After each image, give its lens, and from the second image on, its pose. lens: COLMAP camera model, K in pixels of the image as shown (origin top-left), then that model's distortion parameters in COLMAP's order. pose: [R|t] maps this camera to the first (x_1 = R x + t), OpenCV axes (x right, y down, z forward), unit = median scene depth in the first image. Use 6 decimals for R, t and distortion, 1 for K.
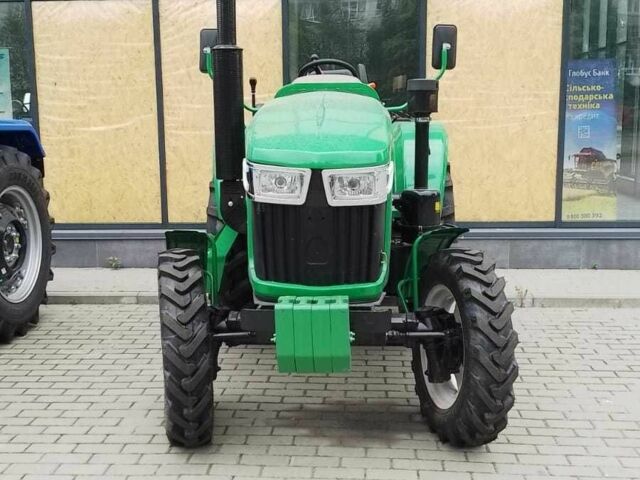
lens RADIAL K [[850.1, 0, 320.0], [0, 850.1, 240.0], [0, 0, 1]] dist [0.102547, -0.001953]
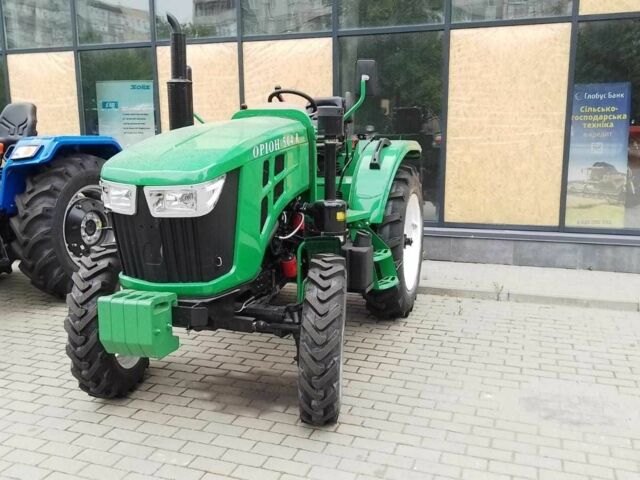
lens RADIAL K [[640.7, 0, 320.0], [0, 640.7, 240.0], [0, 0, 1]] dist [0.058427, -0.011423]
pose [[0.962832, 0.051027, -0.265237, 0.201927], [-0.042955, 0.998423, 0.036152, -0.021495], [0.266663, -0.023415, 0.963505, 0.084210]]
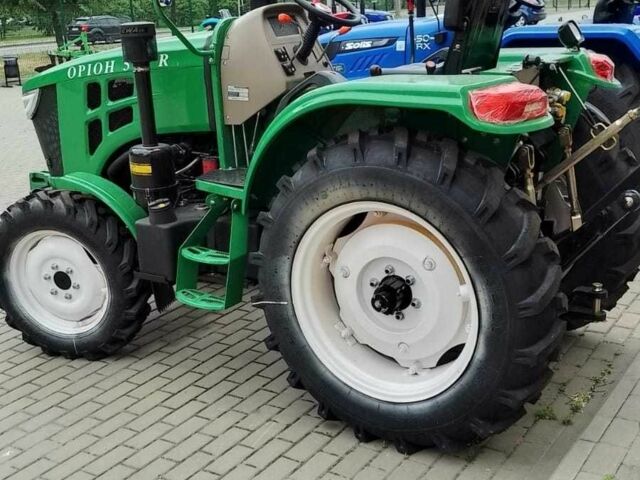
lens RADIAL K [[640.7, 0, 320.0], [0, 640.7, 240.0], [0, 0, 1]] dist [0.058427, -0.011423]
pose [[-0.426312, 0.254600, -0.868008, 0.390951], [-0.129261, 0.932580, 0.337025, -0.128677], [0.895293, 0.255877, -0.364660, 0.839007]]
